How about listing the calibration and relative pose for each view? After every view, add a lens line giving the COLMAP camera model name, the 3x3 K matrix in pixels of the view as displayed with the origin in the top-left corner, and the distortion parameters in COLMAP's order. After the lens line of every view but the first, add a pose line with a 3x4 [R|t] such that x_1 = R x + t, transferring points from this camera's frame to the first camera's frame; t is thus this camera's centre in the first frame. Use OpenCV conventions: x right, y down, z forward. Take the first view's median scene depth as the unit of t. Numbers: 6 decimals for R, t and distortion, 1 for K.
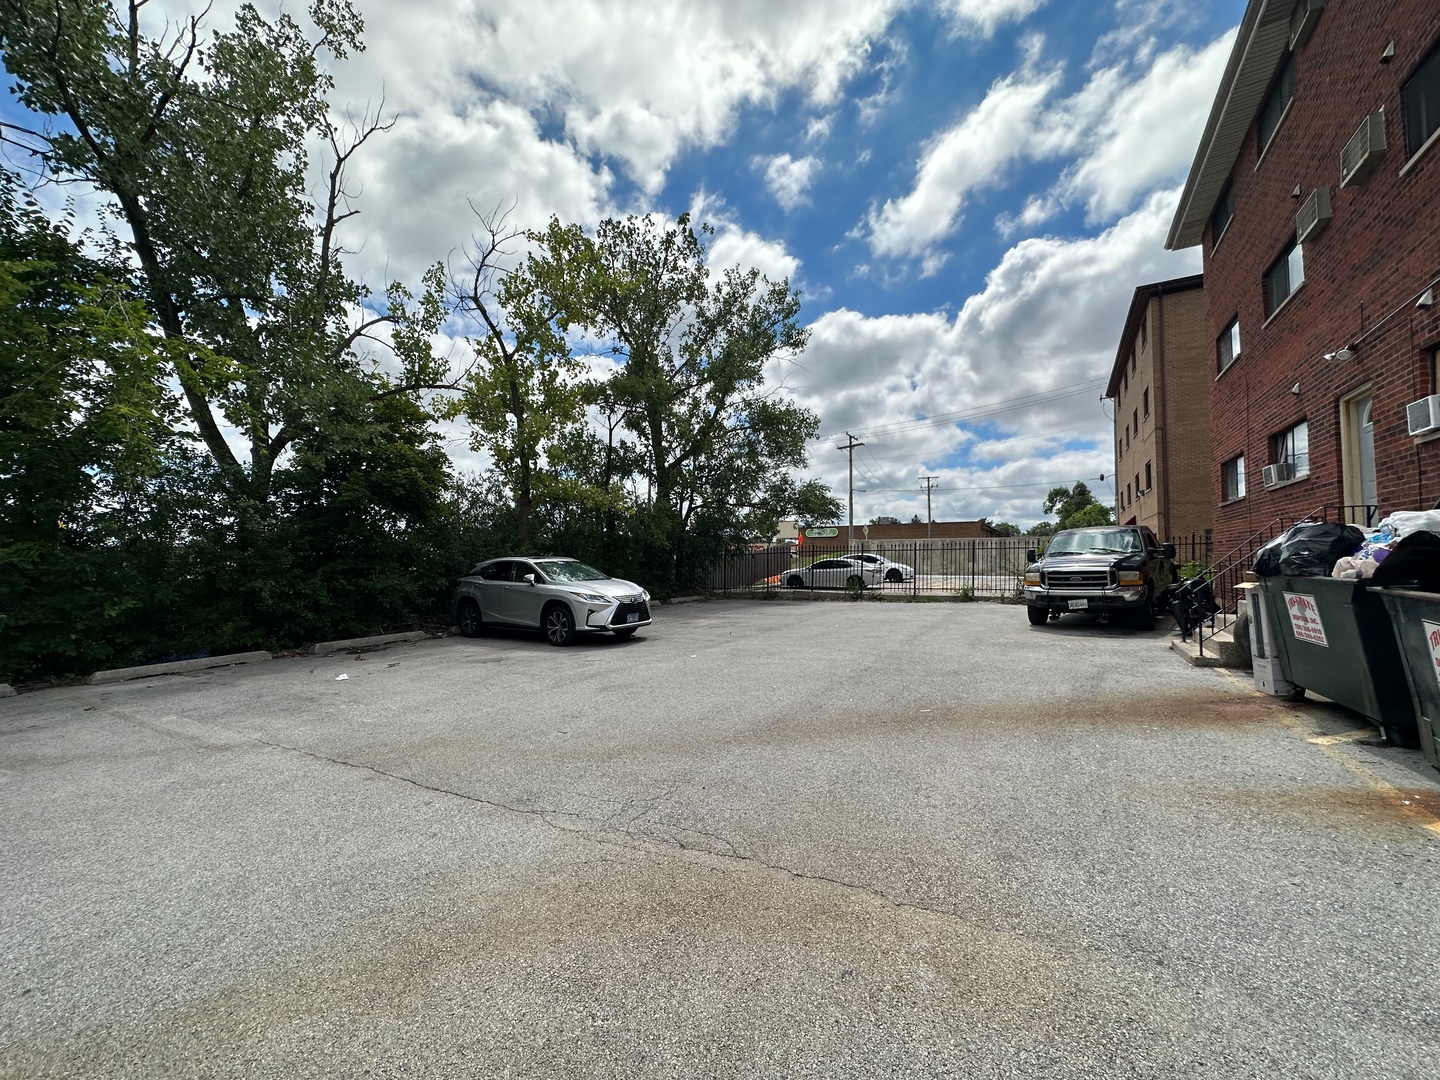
lens RADIAL K [[573.9, 0, 717.0], [0, 573.9, 541.6], [0, 0, 1]] dist [-0.002759, 0.000837]
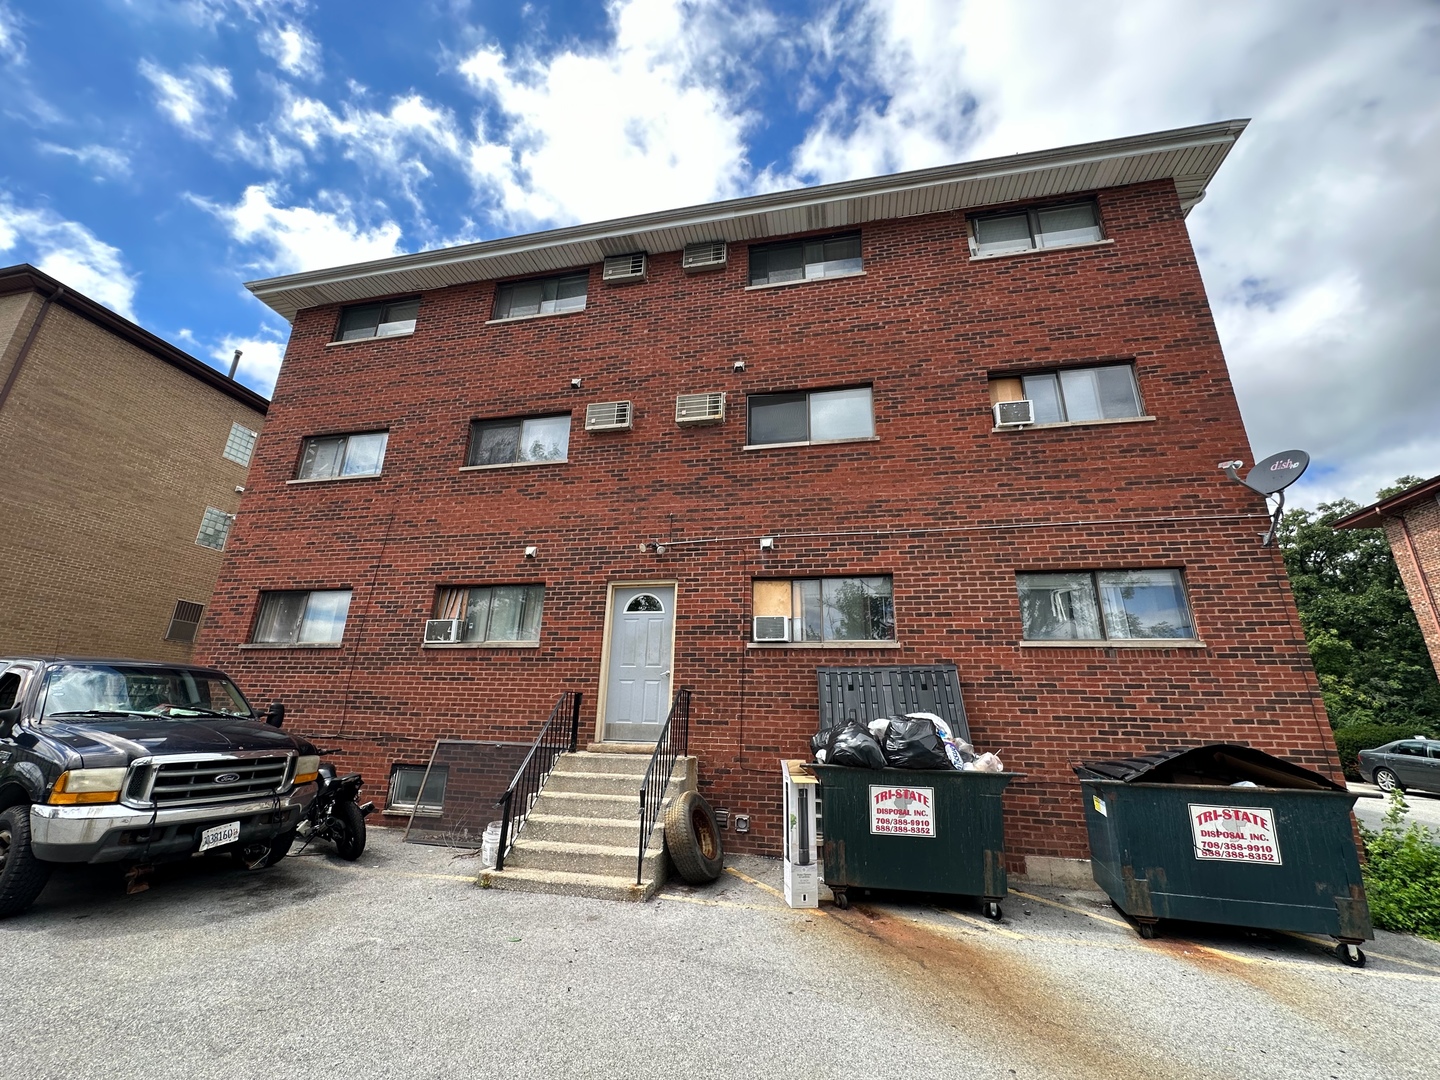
lens RADIAL K [[573.9, 0, 717.0], [0, 573.9, 541.6], [0, 0, 1]] dist [-0.002759, 0.000837]
pose [[-0.314818, 0.287579, 0.904537, 0.017267], [-0.055868, 0.945728, -0.320119, 0.010224], [-0.947506, -0.151314, -0.281666, 0.811545]]
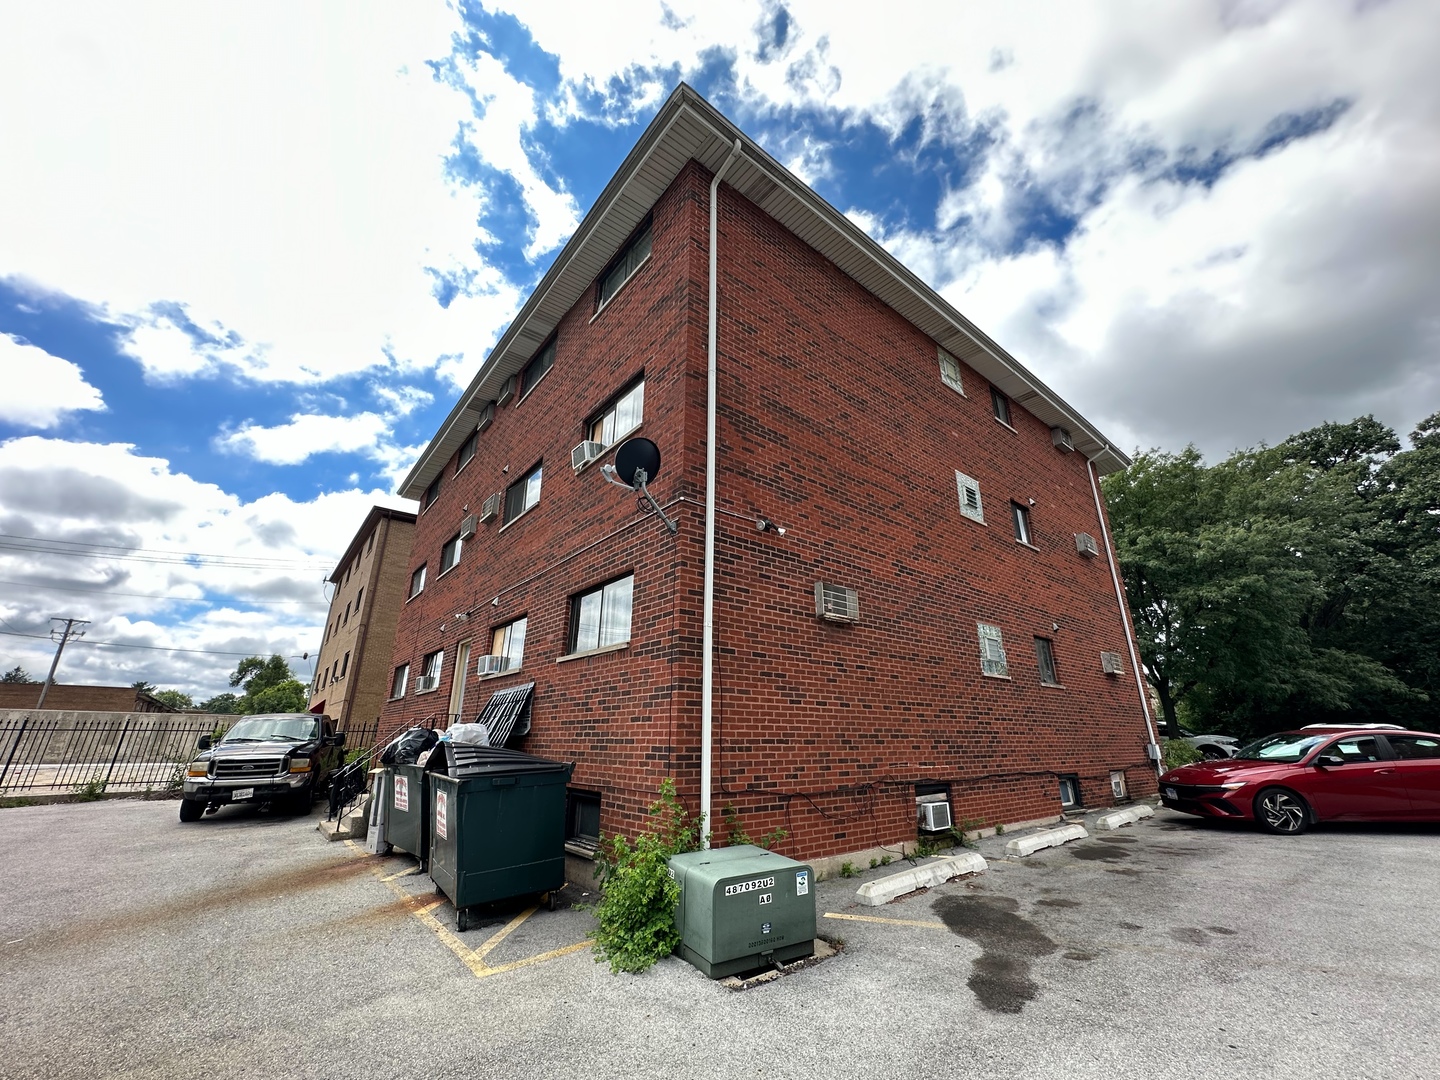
lens RADIAL K [[573.9, 0, 717.0], [0, 573.9, 541.6], [0, 0, 1]] dist [-0.002759, 0.000837]
pose [[0.351774, 0.313621, 0.881985, -0.114313], [-0.036986, 0.946127, -0.321677, -0.019226], [-0.935354, 0.080537, 0.344423, -0.177856]]
